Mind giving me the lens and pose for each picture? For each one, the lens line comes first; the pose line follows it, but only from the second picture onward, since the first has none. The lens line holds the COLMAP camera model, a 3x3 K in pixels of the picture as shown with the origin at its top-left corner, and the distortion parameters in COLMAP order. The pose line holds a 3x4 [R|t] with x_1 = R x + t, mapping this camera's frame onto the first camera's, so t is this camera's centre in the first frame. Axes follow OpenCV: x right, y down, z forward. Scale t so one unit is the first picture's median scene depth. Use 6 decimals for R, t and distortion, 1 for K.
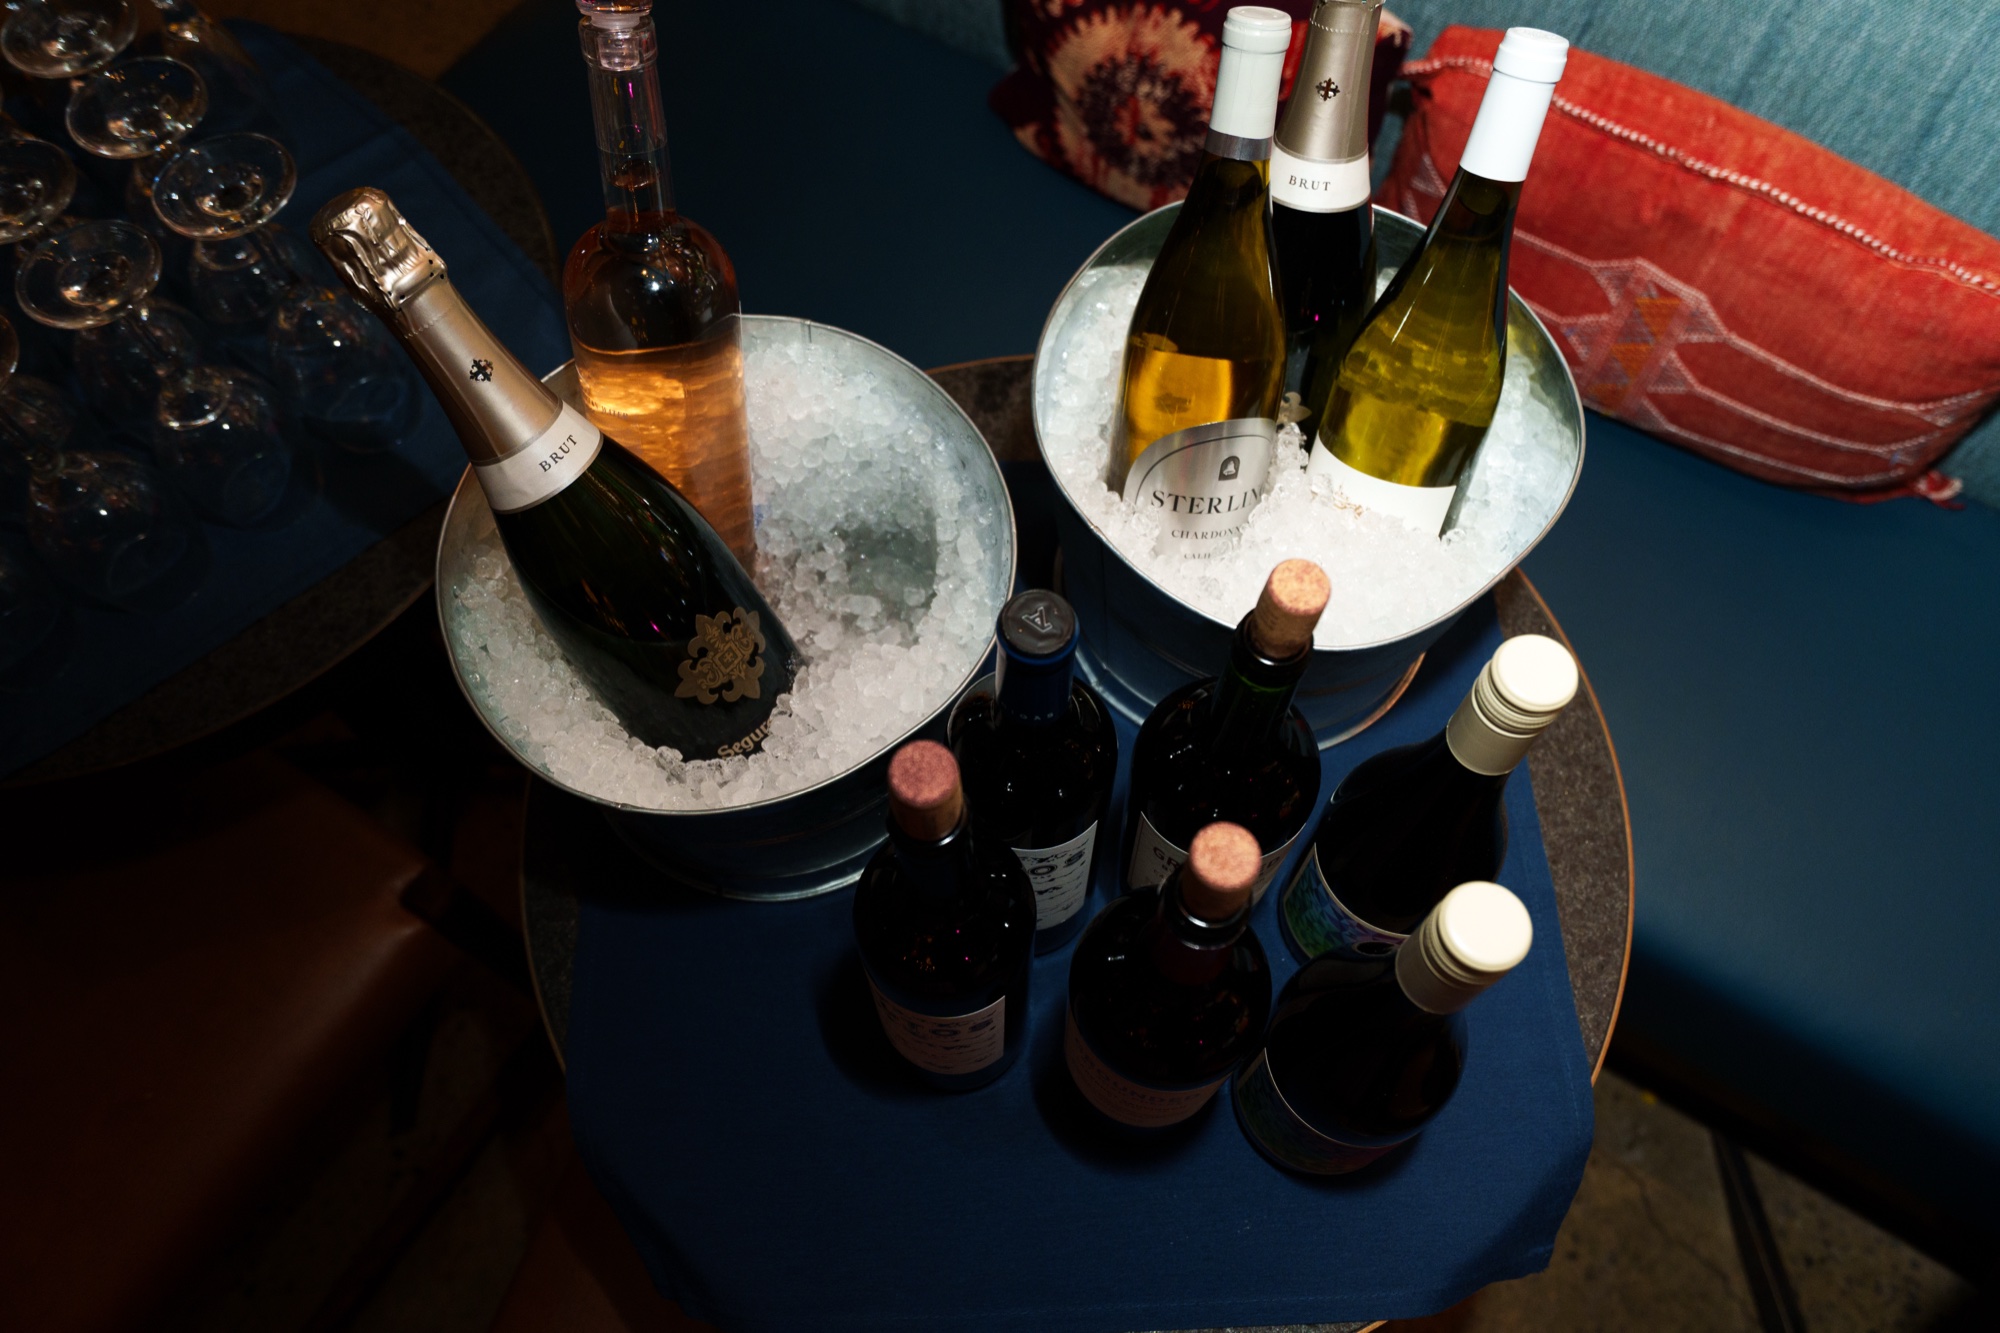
lens RADIAL K [[1441.3, 0, 1000.5], [0, 1441.3, 670.0], [0, 0, 1]] dist [0.003873, -0.005035]
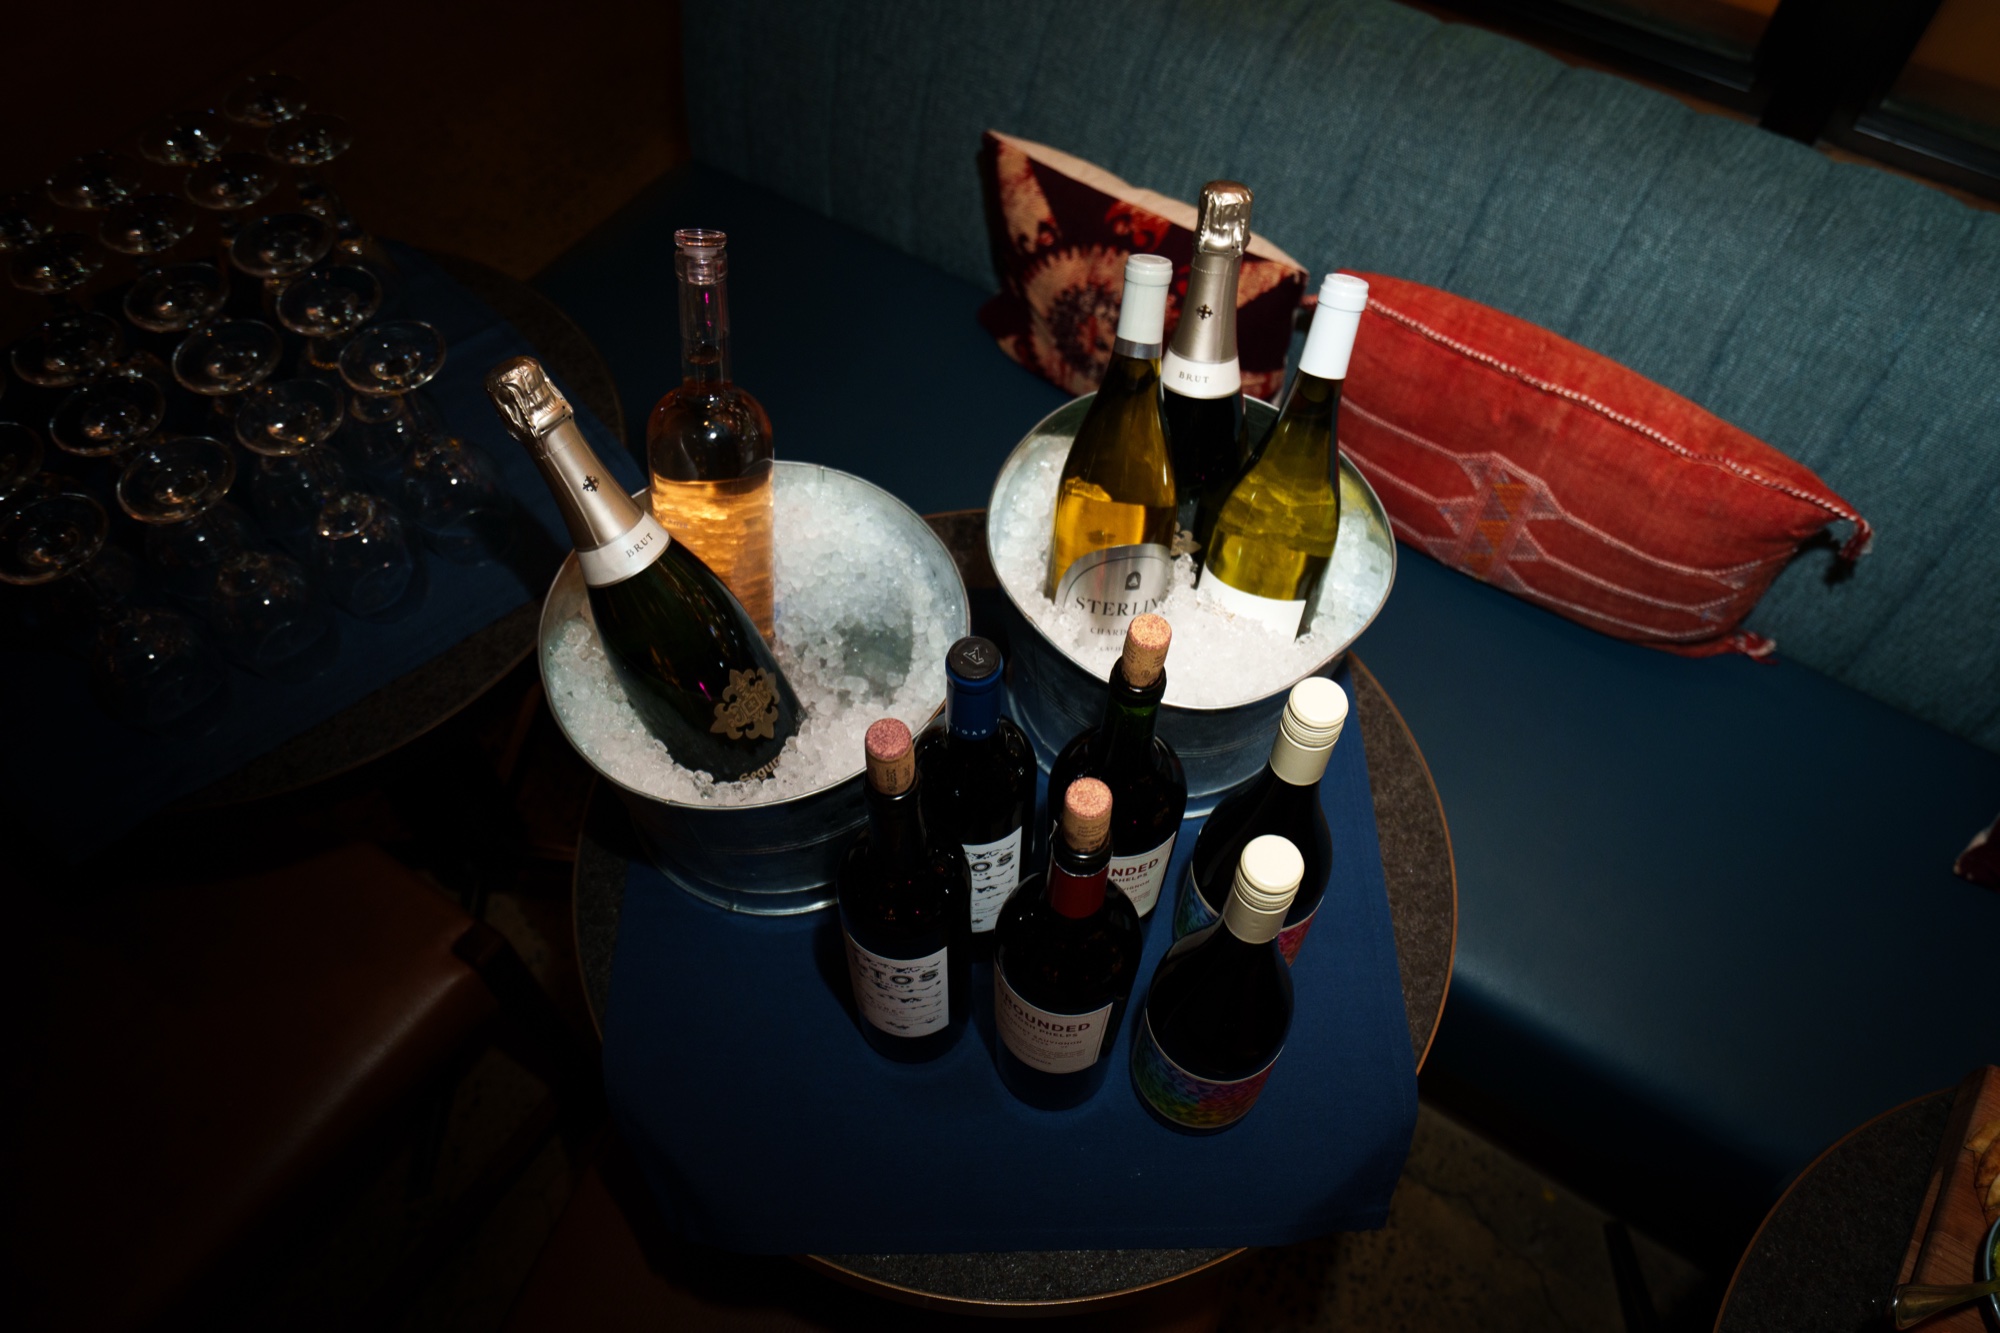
lens RADIAL K [[1441.3, 0, 1001.0], [0, 1441.3, 663.8], [0, 0, 1]] dist [0.003873, -0.005035]
pose [[0.999593, 0.028535, 0.000015, 0.034682], [-0.028242, 0.989416, -0.142330, 0.115727], [-0.004076, 0.142271, 0.989819, -0.277477]]
